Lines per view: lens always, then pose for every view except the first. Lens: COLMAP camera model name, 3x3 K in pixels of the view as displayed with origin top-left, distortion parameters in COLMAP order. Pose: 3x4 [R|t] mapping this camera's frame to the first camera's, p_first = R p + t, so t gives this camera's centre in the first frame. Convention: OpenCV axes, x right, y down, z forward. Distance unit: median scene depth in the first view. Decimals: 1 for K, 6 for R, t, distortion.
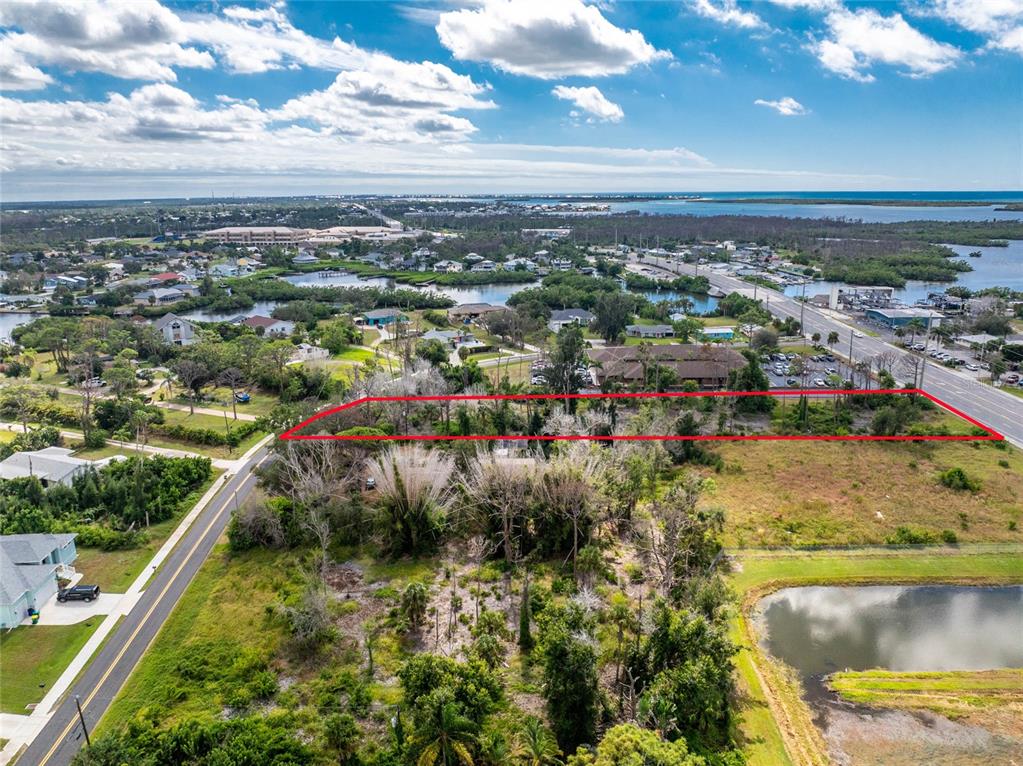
lens RADIAL K [[719.3, 0, 511.5], [0, 719.3, 383.0], [0, 0, 1]] dist [-0.034950, 0.004484]
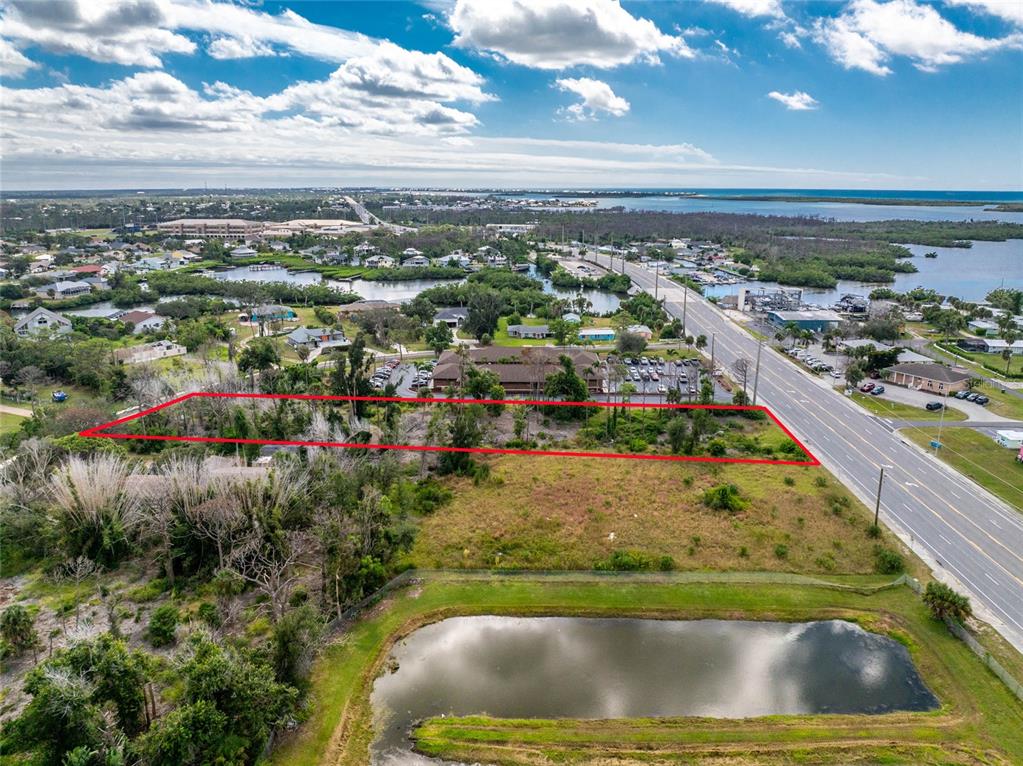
lens RADIAL K [[706.1, 0, 541.5], [0, 706.1, 416.2], [0, 0, 1]] dist [-0.025774, 0.002217]
pose [[0.999912, 0.013071, -0.002428, 0.126656], [-0.012920, 0.998441, 0.054304, -0.005923], [0.003134, -0.054268, 0.998521, 0.026181]]
